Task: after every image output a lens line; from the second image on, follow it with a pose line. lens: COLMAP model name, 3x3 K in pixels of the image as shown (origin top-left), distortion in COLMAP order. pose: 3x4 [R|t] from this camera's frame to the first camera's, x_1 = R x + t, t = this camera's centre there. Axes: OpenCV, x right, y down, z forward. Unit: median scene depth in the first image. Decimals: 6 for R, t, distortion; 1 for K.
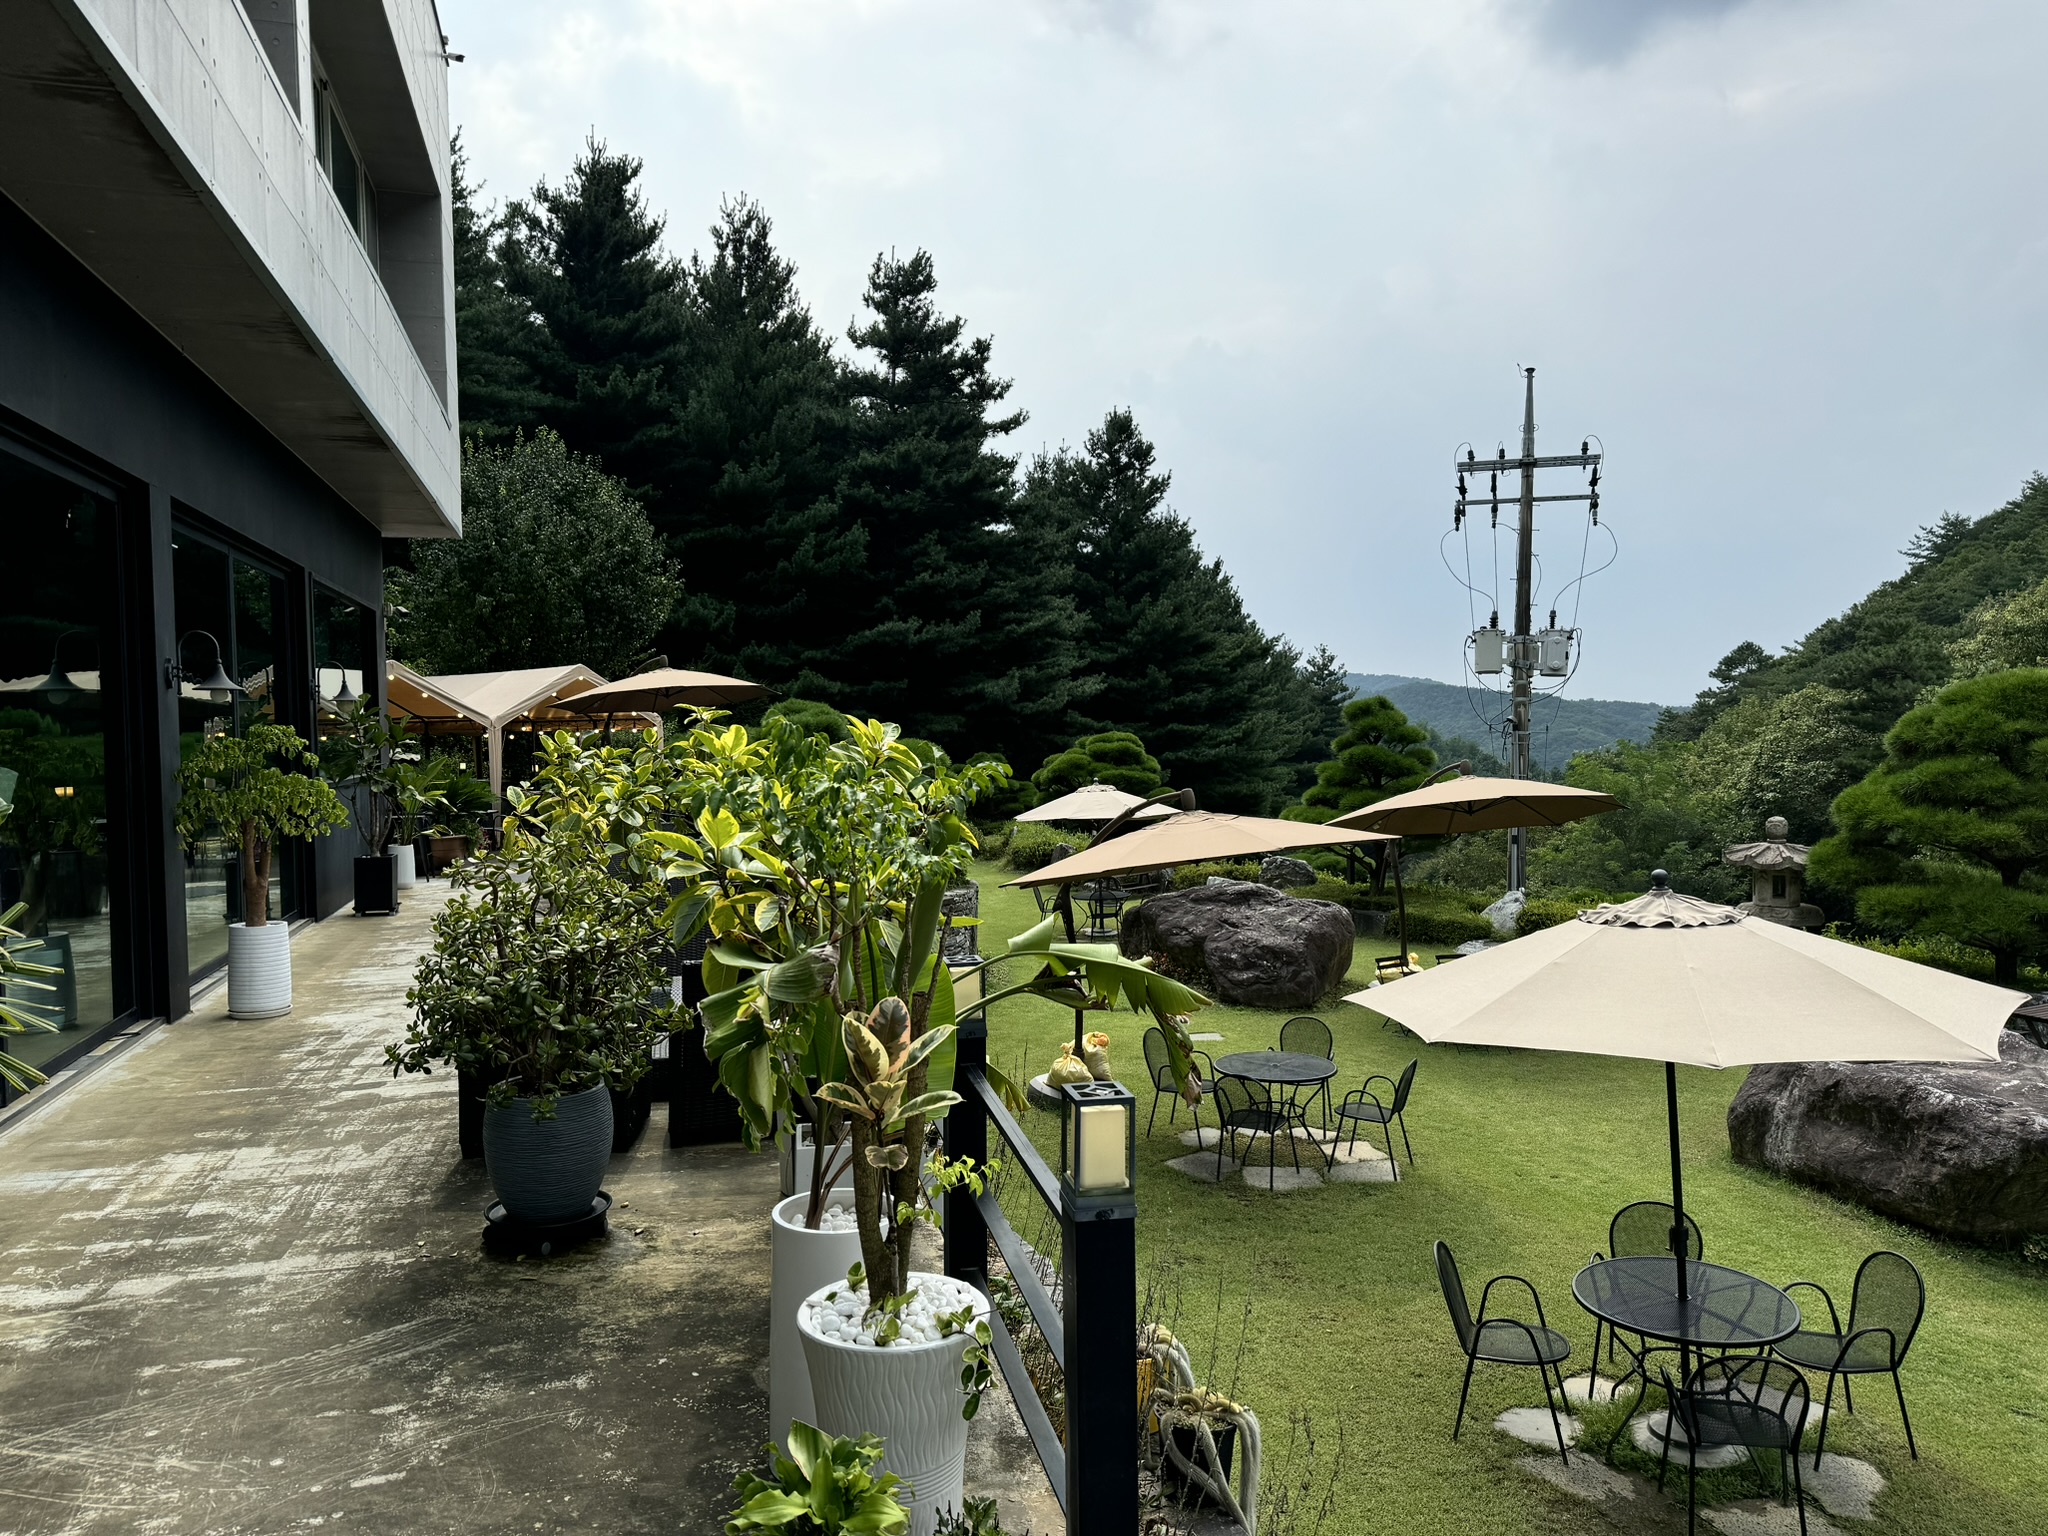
lens RADIAL K [[1488.1, 0, 1024.0], [0, 1488.1, 768.0], [0, 0, 1]] dist [0.002461, -0.003064]
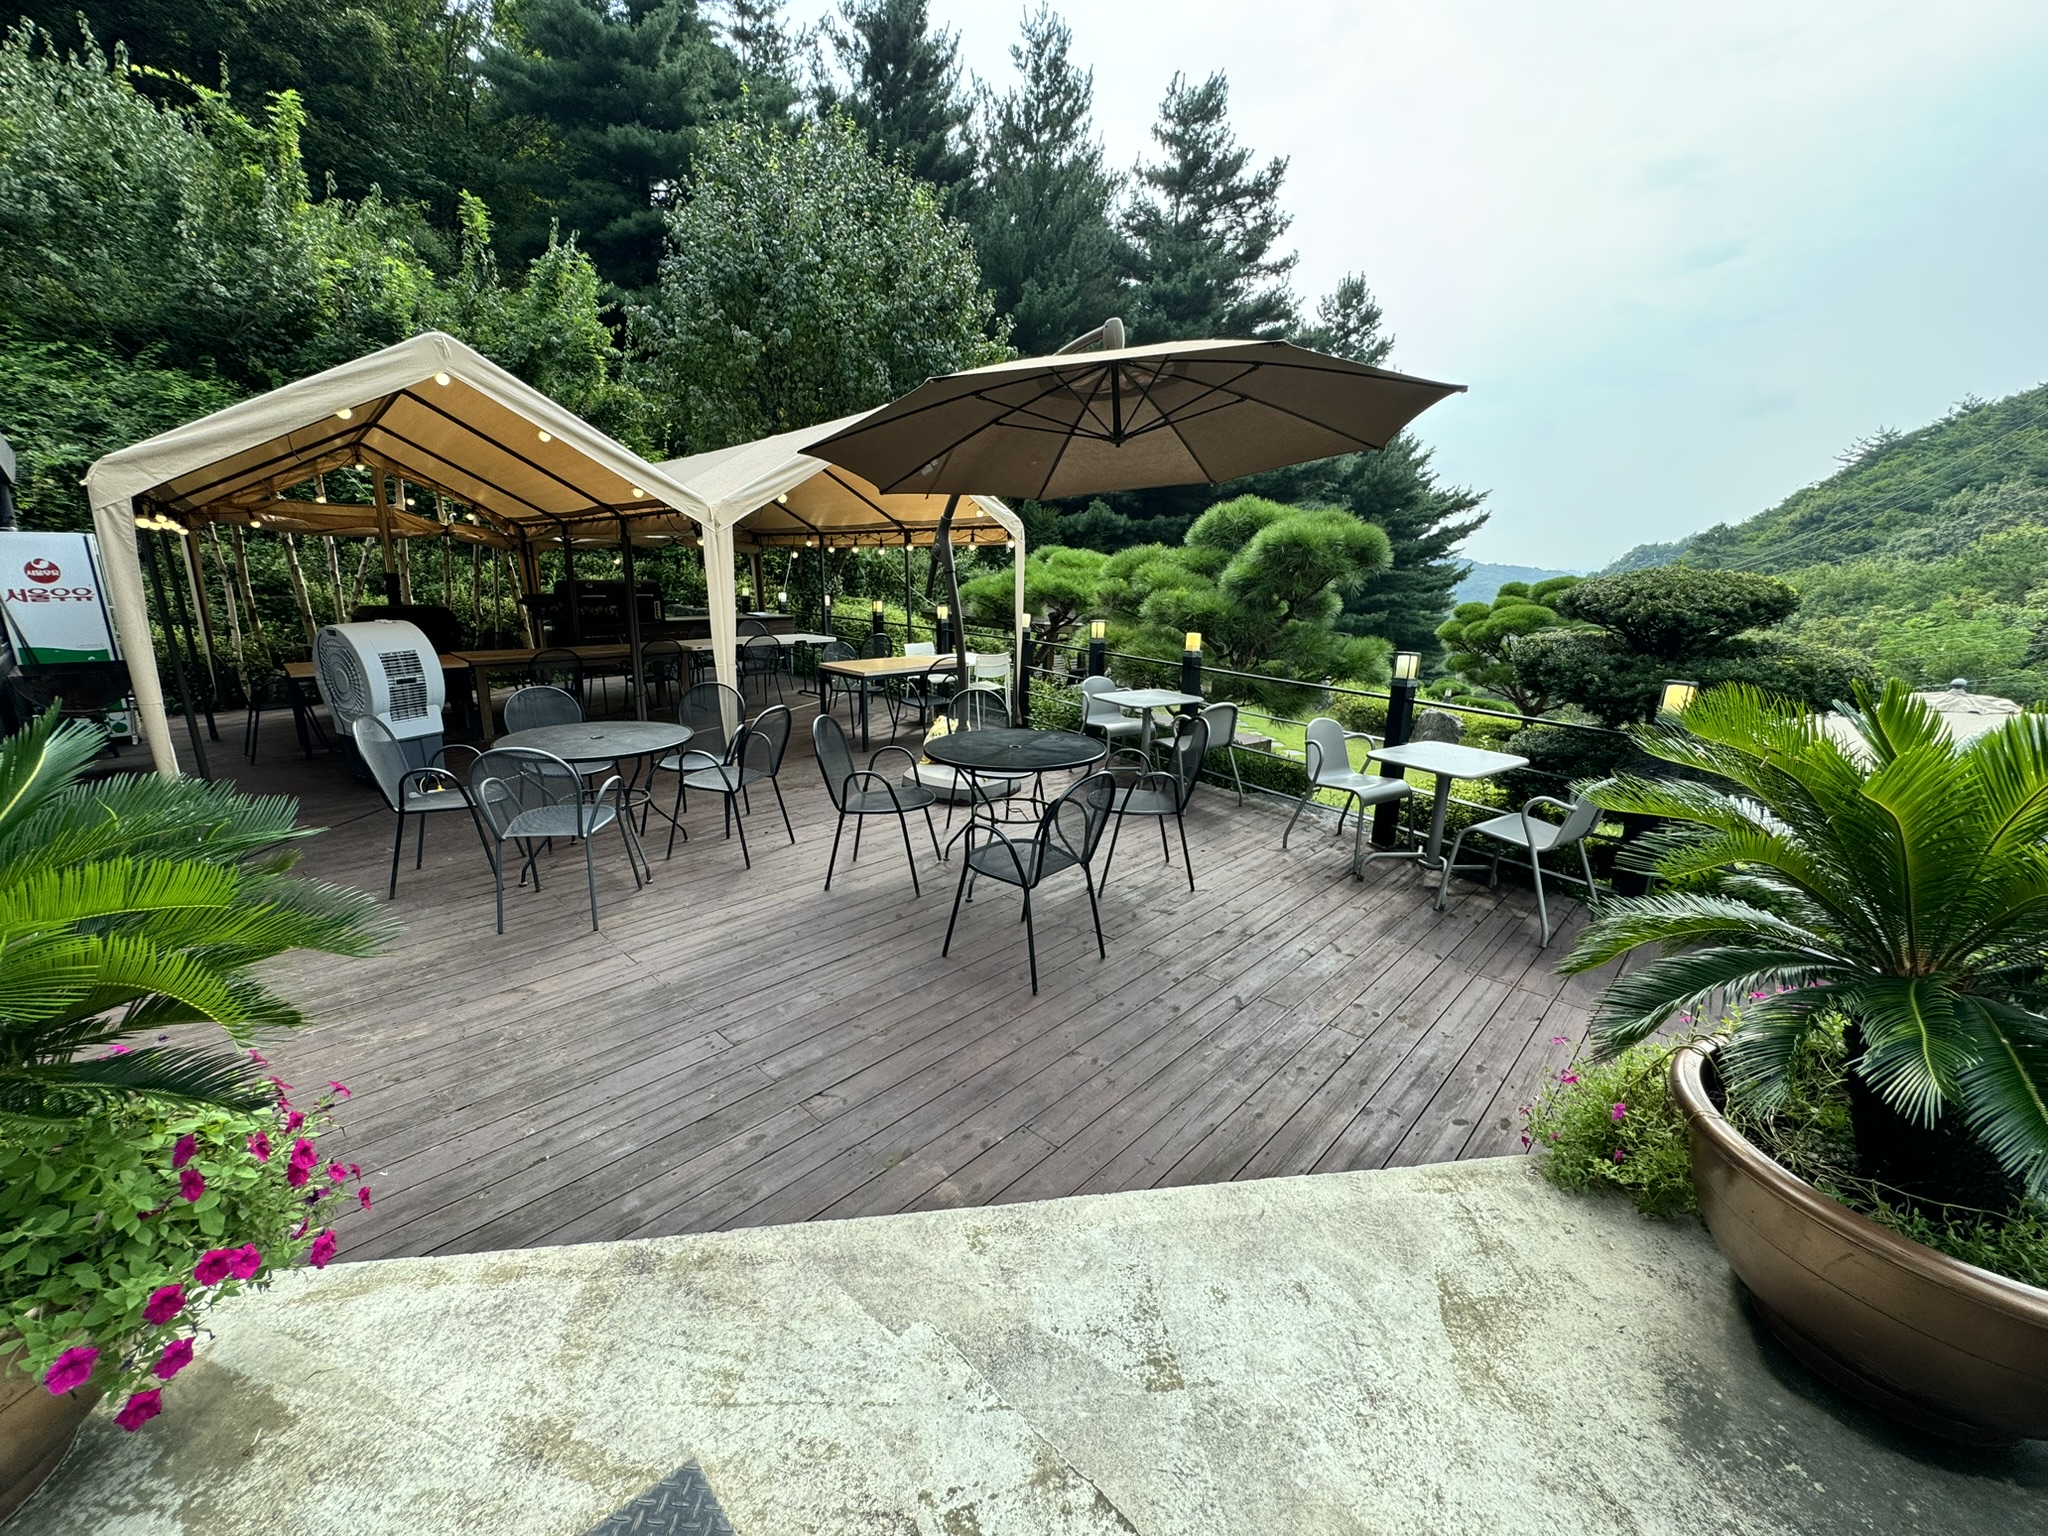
lens RADIAL K [[816.1, 0, 1024.0], [0, 816.1, 768.0], [0, 0, 1]] dist [-0.001106, -0.000001]
pose [[0.991724, 0.070954, -0.107005, -0.107320], [-0.045573, 0.973689, 0.223278, -0.006807], [0.120032, -0.216553, 0.968864, 0.356062]]
